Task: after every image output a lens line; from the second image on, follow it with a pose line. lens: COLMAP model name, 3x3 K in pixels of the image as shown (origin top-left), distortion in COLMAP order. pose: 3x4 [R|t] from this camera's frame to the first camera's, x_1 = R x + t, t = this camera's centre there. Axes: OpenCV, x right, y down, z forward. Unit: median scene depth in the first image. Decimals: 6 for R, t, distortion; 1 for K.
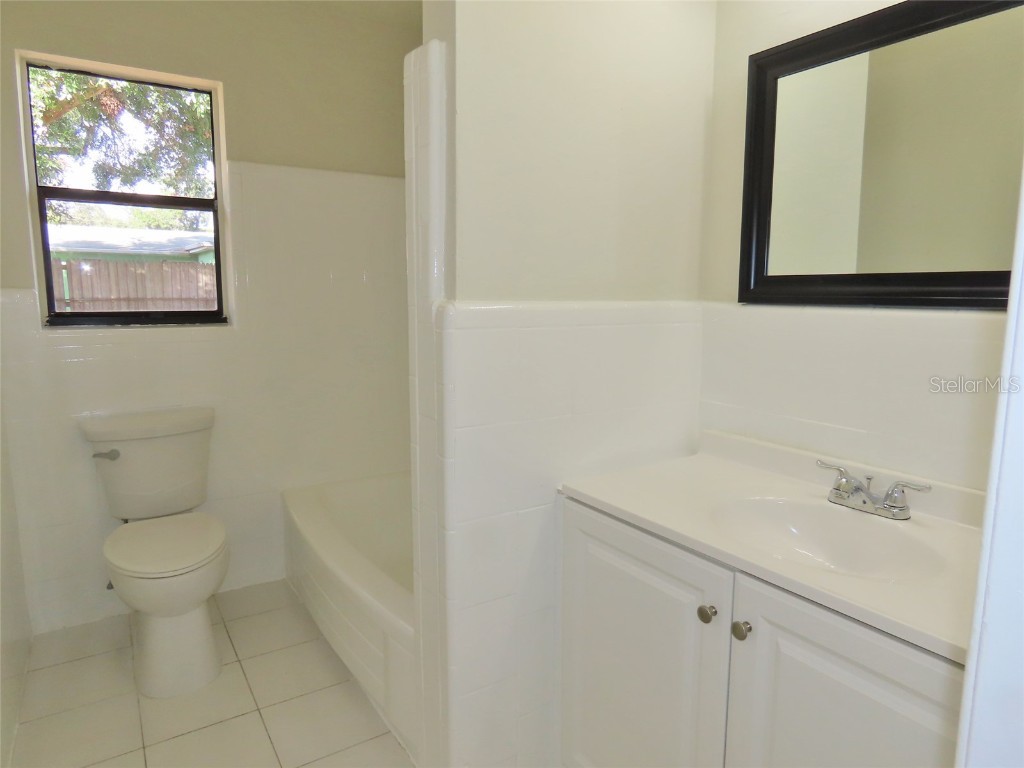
lens RADIAL K [[641.9, 0, 514.5], [0, 641.9, 381.8], [0, 0, 1]] dist [-0.014215, 0.004629]
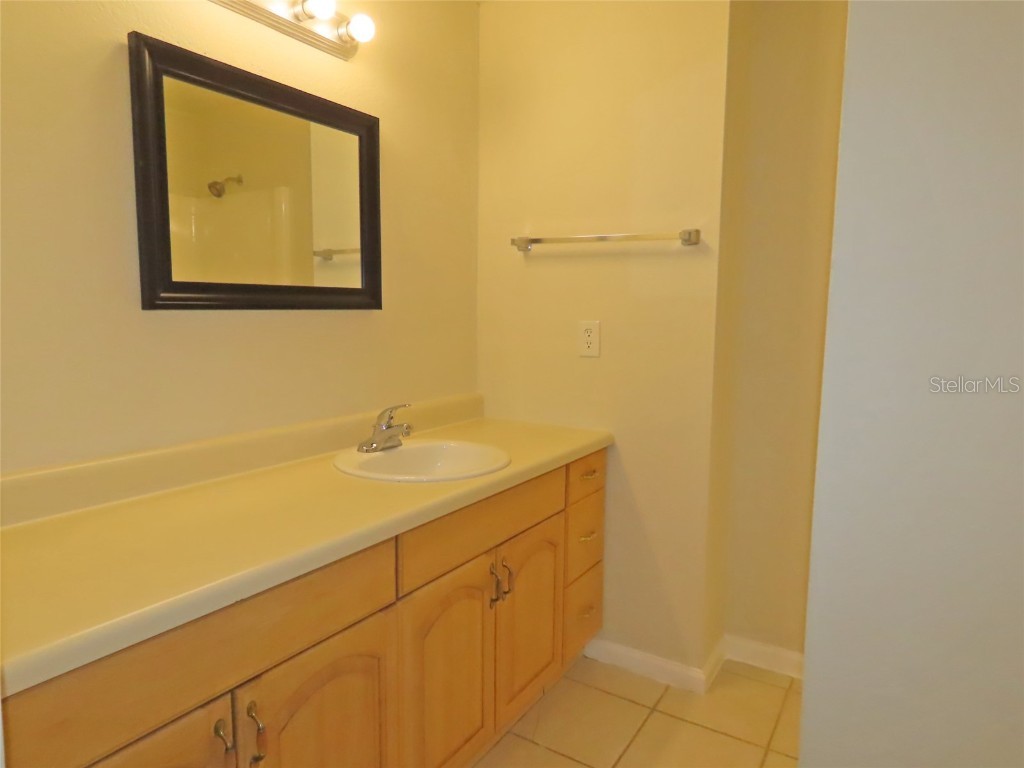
lens RADIAL K [[641.9, 0, 514.5], [0, 641.9, 381.8], [0, 0, 1]] dist [-0.014215, 0.004629]
pose [[-0.416116, -0.114632, 0.902057, -0.731669], [0.109927, 0.978405, 0.175043, -0.136093], [-0.902642, 0.171998, -0.394529, 0.993788]]
